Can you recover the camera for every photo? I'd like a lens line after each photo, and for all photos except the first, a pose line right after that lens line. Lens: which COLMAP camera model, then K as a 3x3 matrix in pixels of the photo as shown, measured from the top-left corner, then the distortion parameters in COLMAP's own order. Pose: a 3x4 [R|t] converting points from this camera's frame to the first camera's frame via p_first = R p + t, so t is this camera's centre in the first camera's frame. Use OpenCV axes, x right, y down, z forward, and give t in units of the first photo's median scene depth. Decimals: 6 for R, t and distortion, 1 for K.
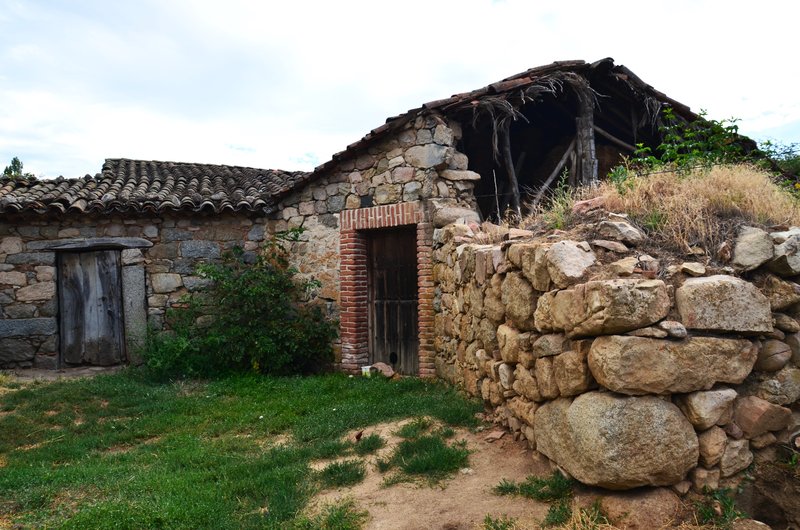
lens RADIAL K [[649.7, 0, 400.0], [0, 649.7, 265.0], [0, 0, 1]] dist [-0.173324, 0.175638]
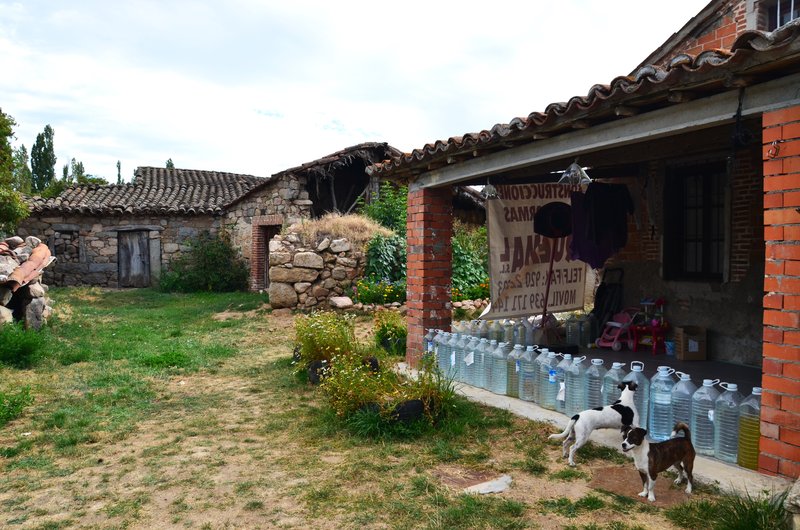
lens RADIAL K [[649.7, 0, 400.0], [0, 649.7, 265.0], [0, 0, 1]] dist [-0.173324, 0.175638]
pose [[0.999155, 0.030893, -0.027127, 0.442742], [-0.029479, 0.998260, 0.051066, -0.045374], [0.028657, -0.050223, 0.998327, -1.064906]]
